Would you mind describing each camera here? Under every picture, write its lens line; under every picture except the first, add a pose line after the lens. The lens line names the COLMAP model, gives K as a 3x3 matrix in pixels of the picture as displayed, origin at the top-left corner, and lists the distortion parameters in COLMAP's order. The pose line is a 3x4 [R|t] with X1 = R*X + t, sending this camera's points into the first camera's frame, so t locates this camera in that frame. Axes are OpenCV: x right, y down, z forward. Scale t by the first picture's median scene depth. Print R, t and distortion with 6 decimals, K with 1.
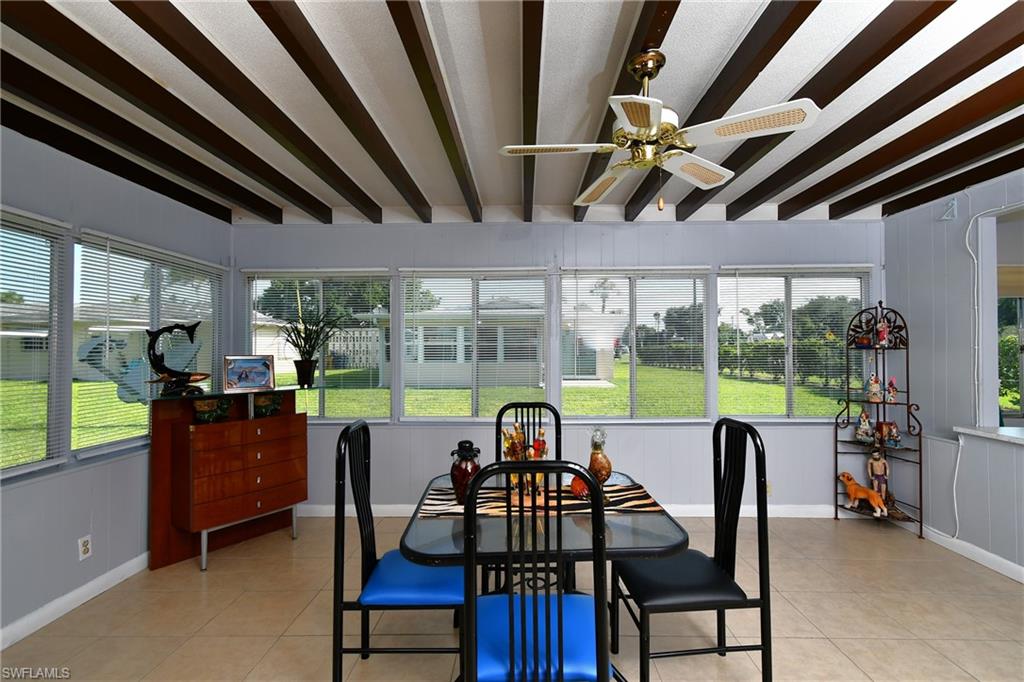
lens RADIAL K [[463.3, 0, 512.0], [0, 463.3, 341.0], [0, 0, 1]] dist [-0.029087, 0.000056]
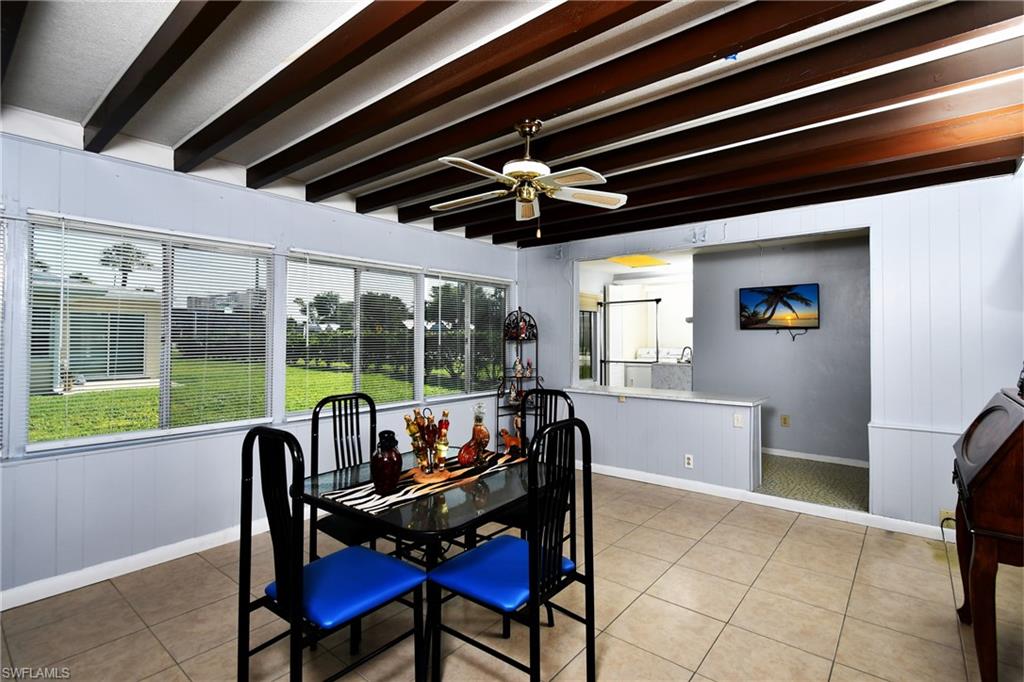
lens RADIAL K [[486.2, 0, 512.0], [0, 486.2, 341.0], [0, 0, 1]] dist [0.000111, -0.000169]
pose [[0.605495, 0.003188, 0.795843, -0.437533], [-0.020028, 0.999736, 0.011233, 0.002729], [-0.795597, -0.022740, 0.605399, 0.088386]]
